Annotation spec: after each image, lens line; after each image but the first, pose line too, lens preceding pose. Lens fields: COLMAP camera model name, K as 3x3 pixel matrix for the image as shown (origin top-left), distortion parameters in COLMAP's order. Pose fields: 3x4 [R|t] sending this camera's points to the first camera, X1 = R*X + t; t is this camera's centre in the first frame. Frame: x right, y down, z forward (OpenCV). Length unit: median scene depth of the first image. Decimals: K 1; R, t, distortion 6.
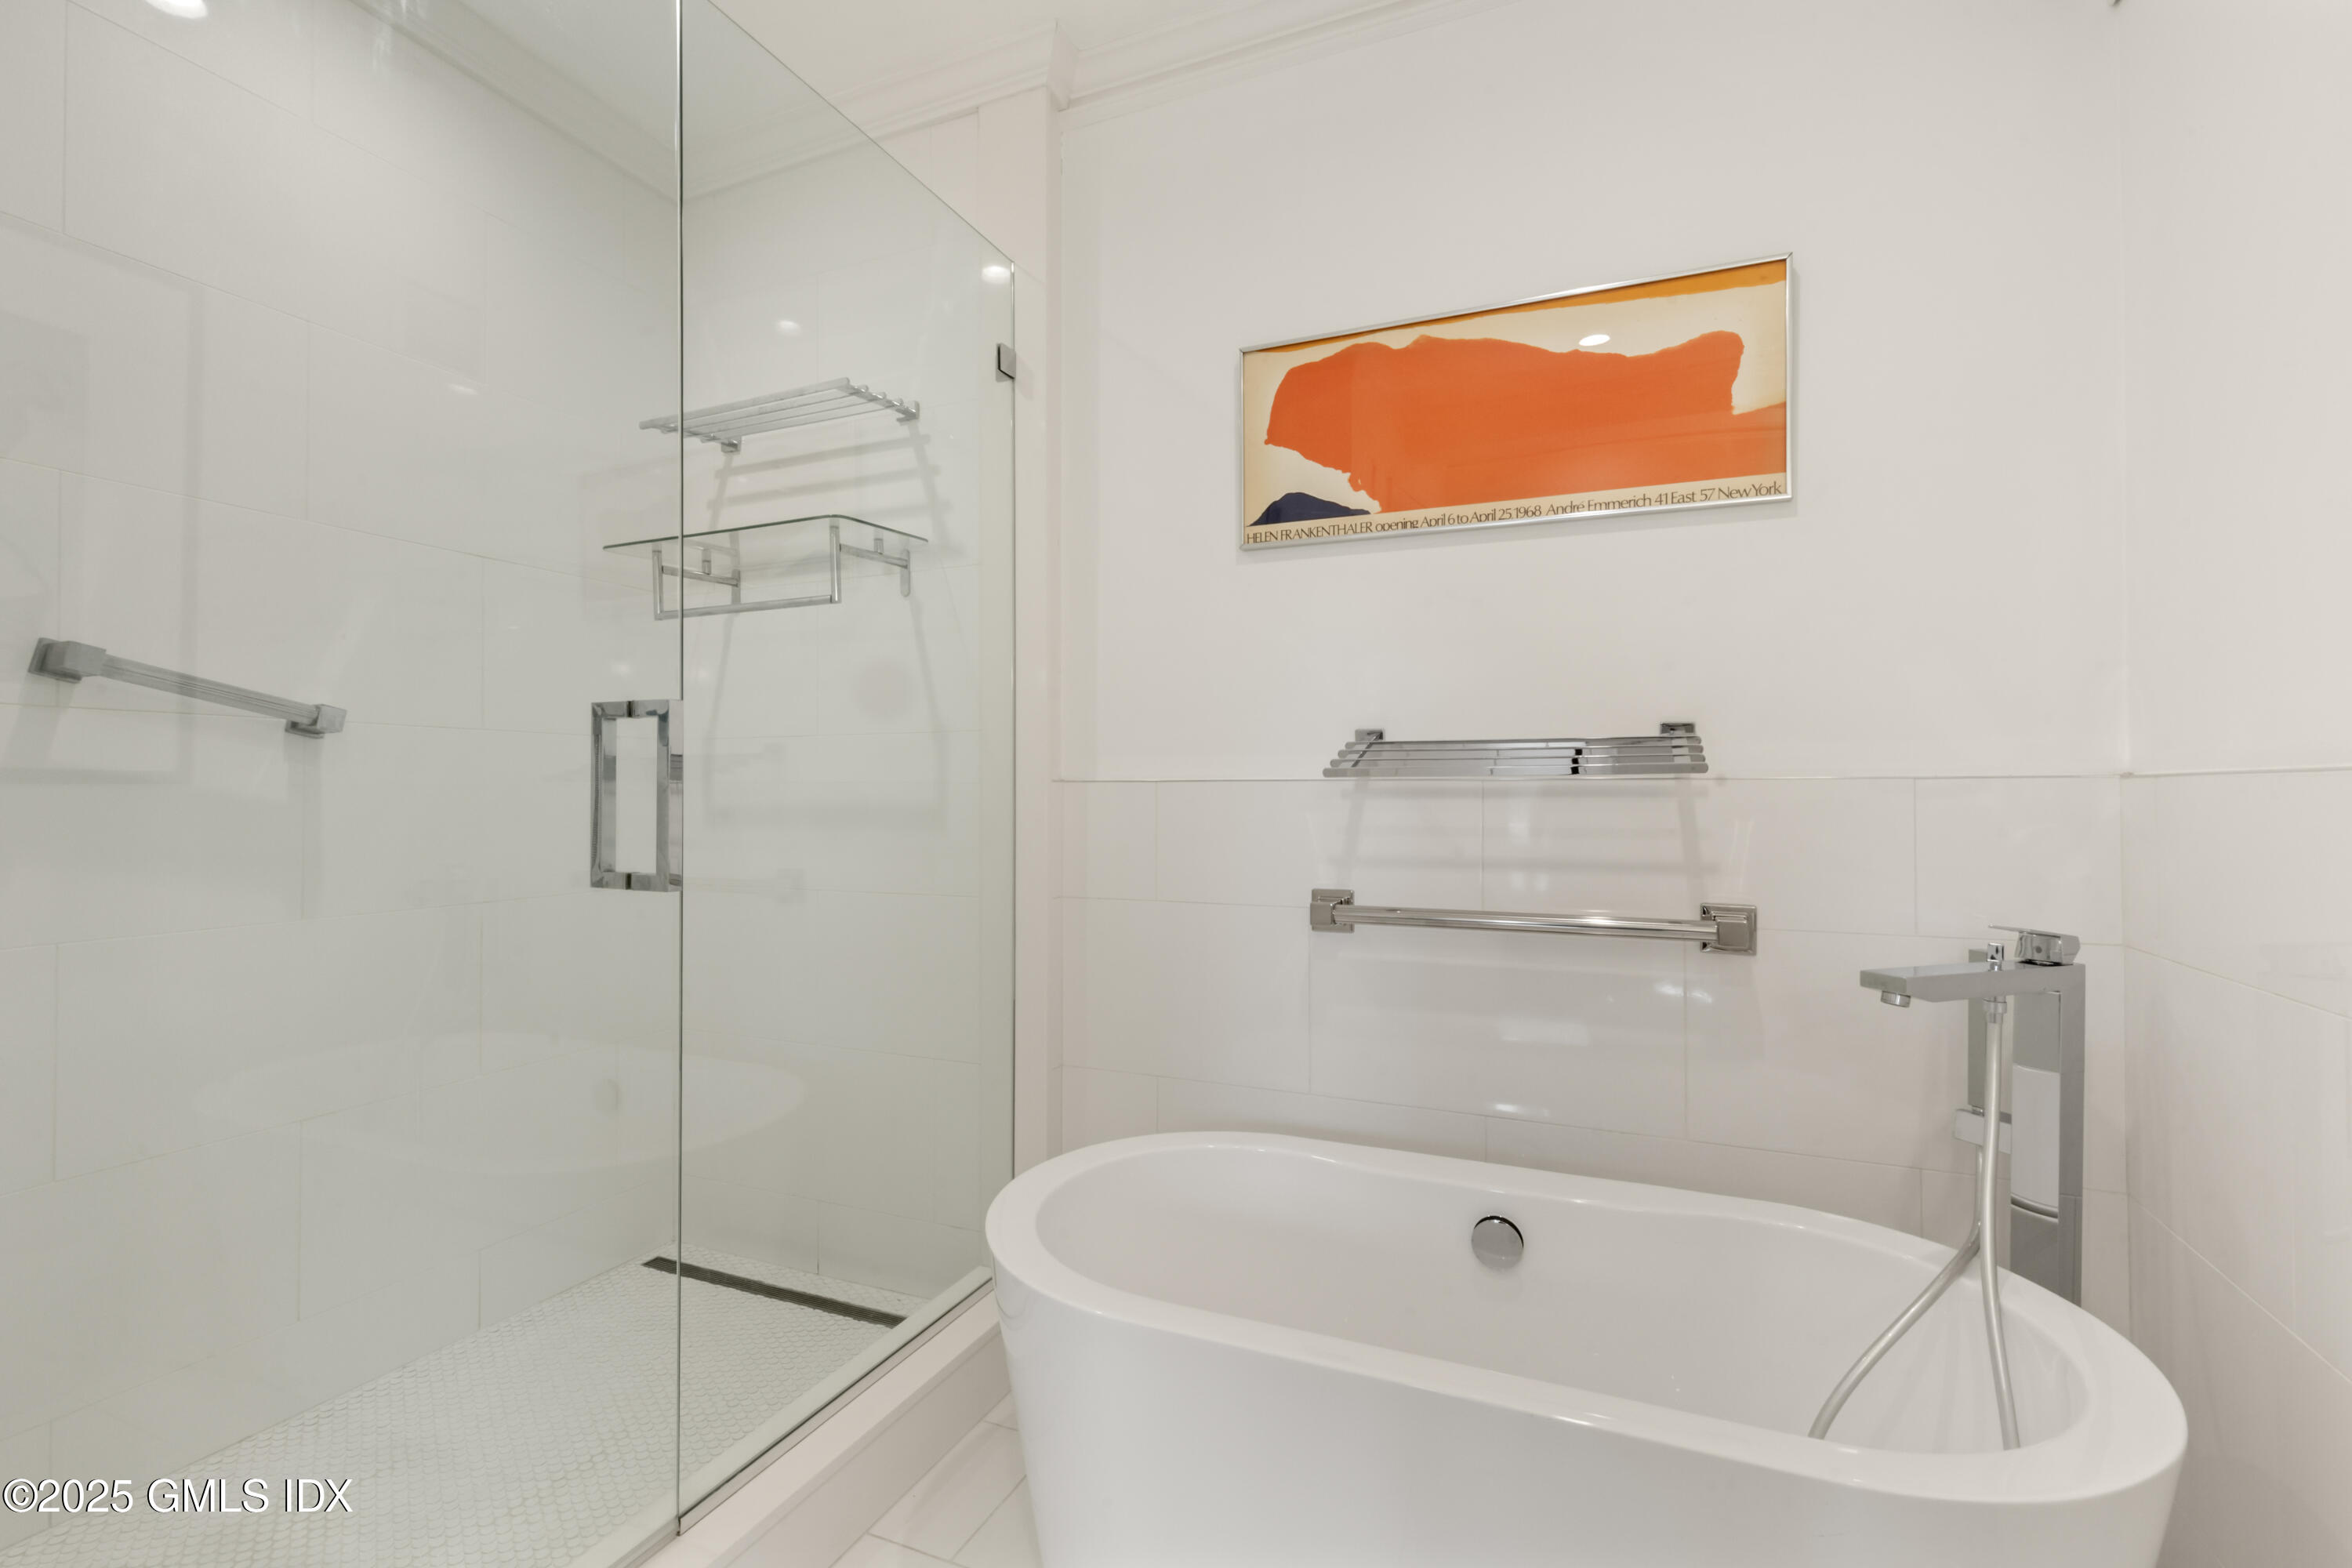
lens RADIAL K [[1068.5, 0, 1163.9], [0, 1068.5, 790.6], [0, 0, 1]] dist [0.003115, -0.000517]
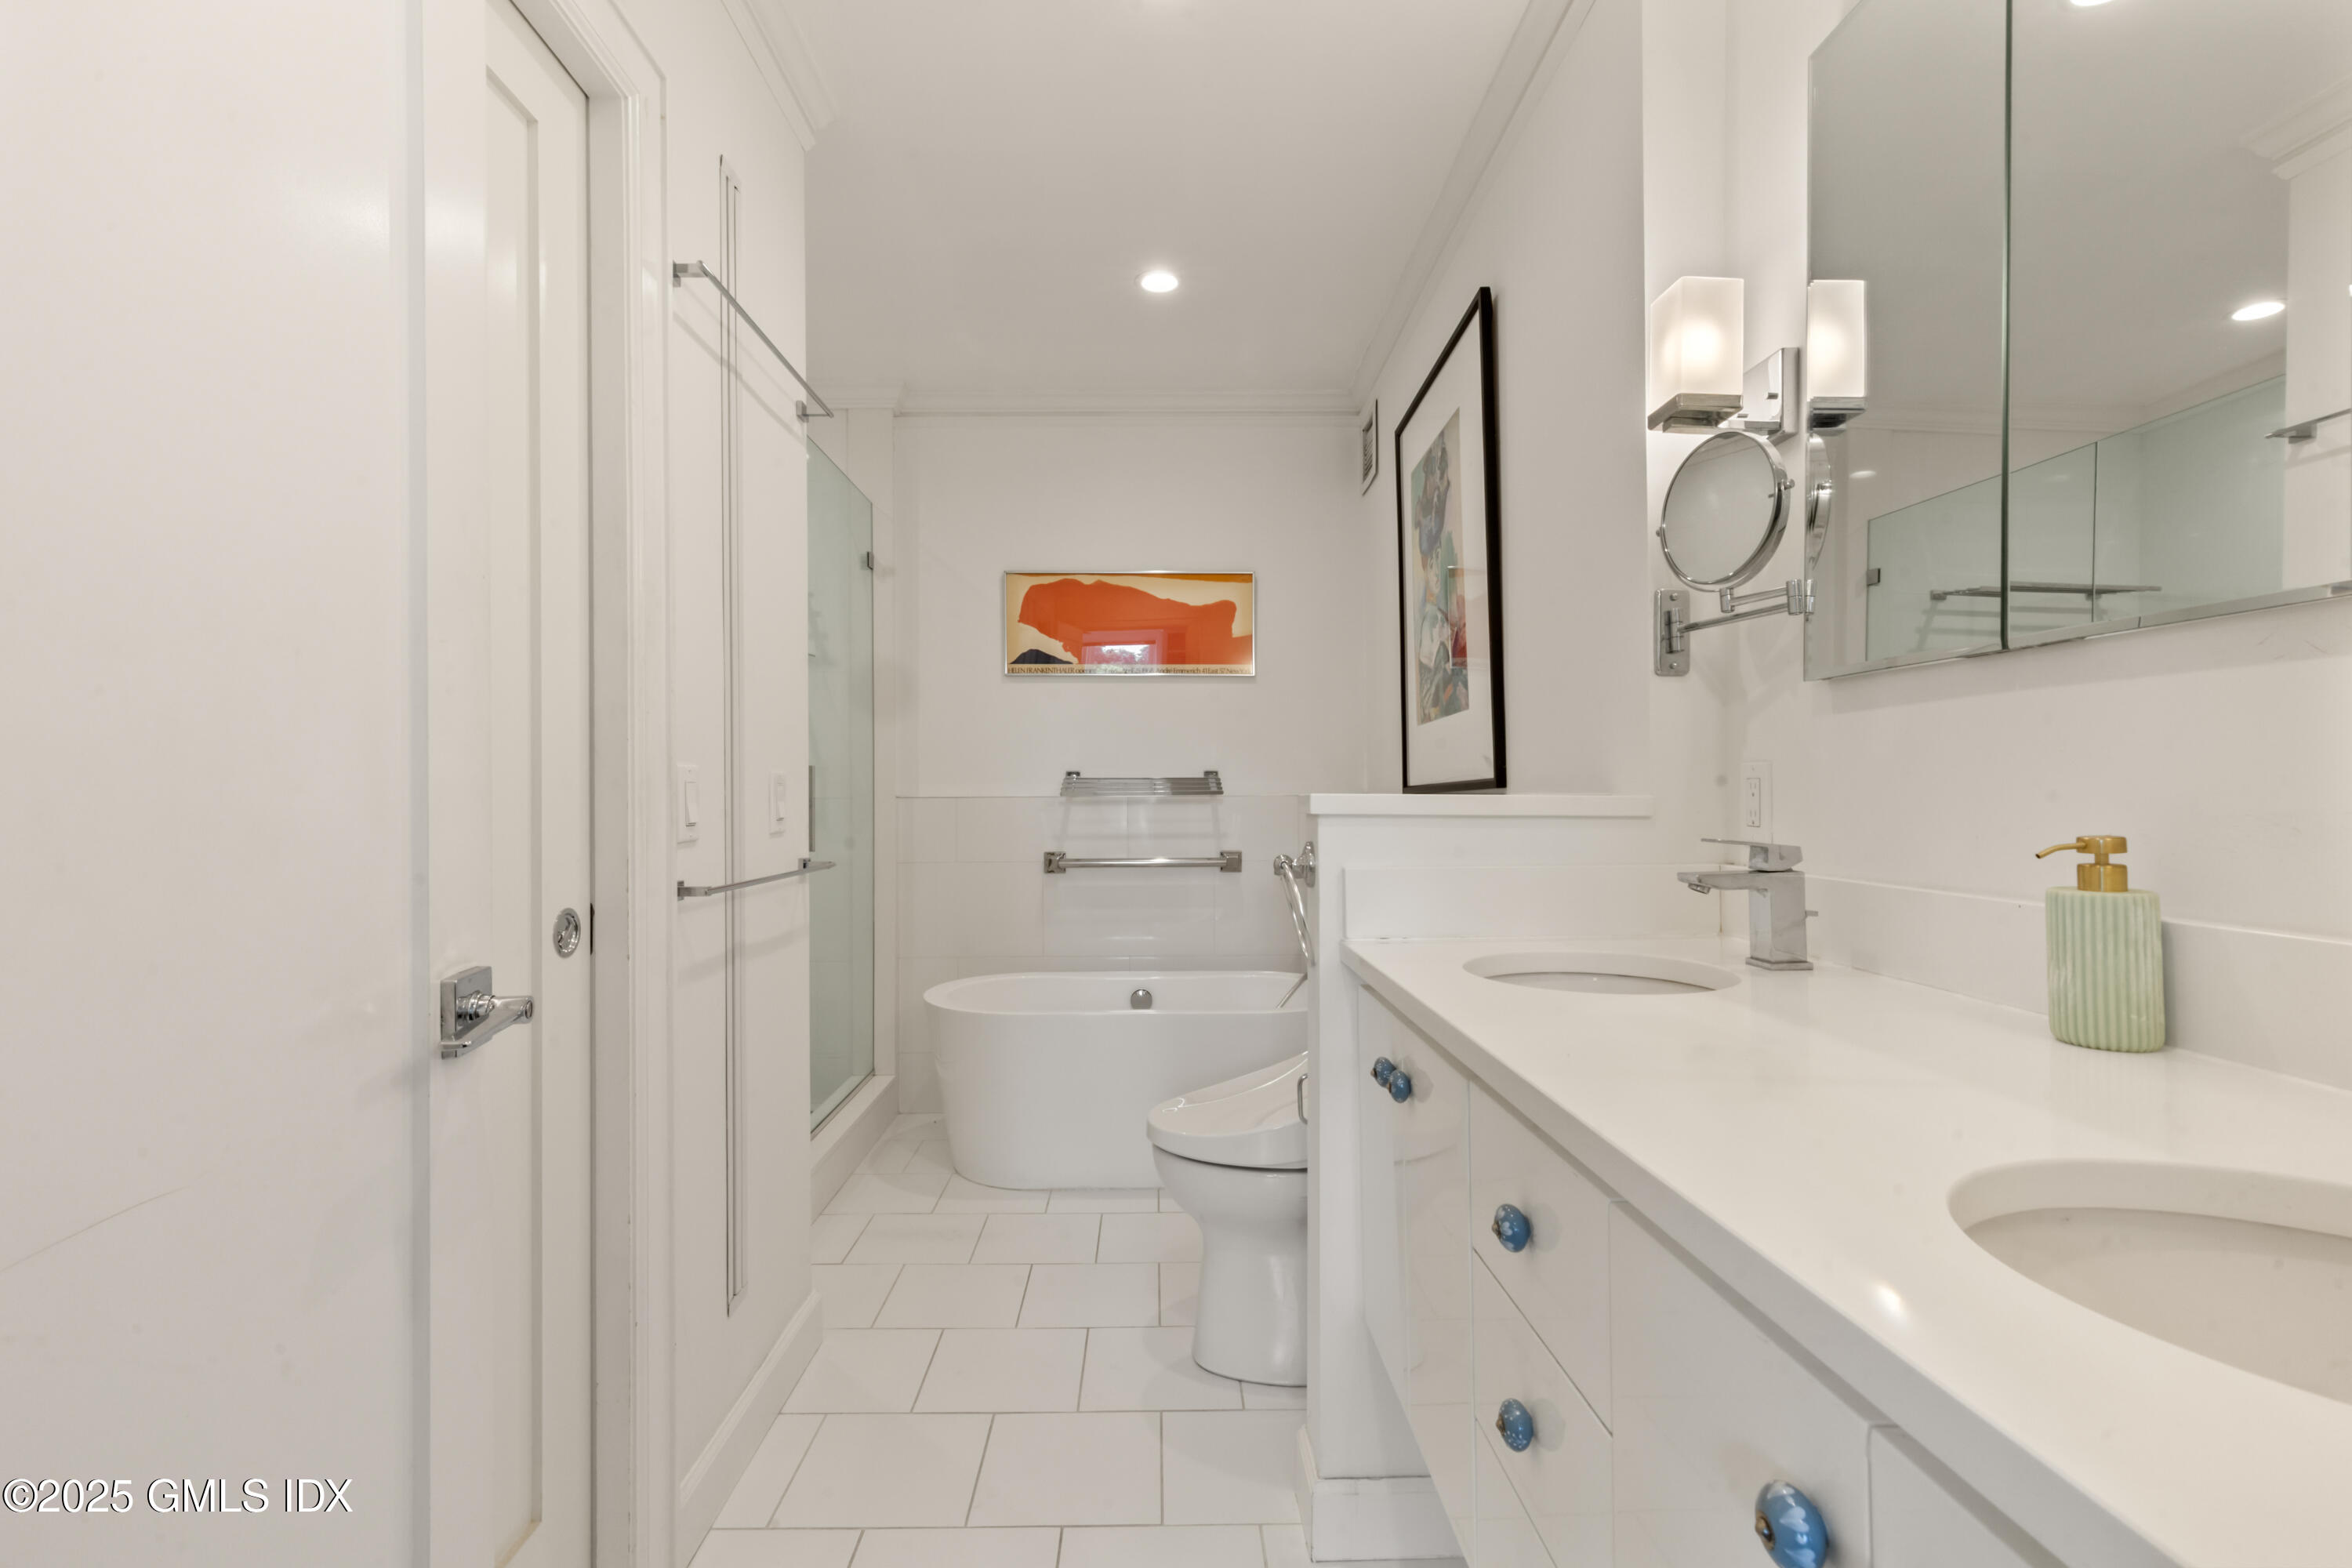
lens RADIAL K [[1068.5, 0, 1163.9], [0, 1068.5, 790.6], [0, 0, 1]] dist [0.003115, -0.000517]
pose [[0.913722, 0.003106, 0.406327, -0.466380], [0.000477, 0.999962, -0.008717, -0.003549], [-0.406339, 0.008159, 0.913686, -0.902781]]
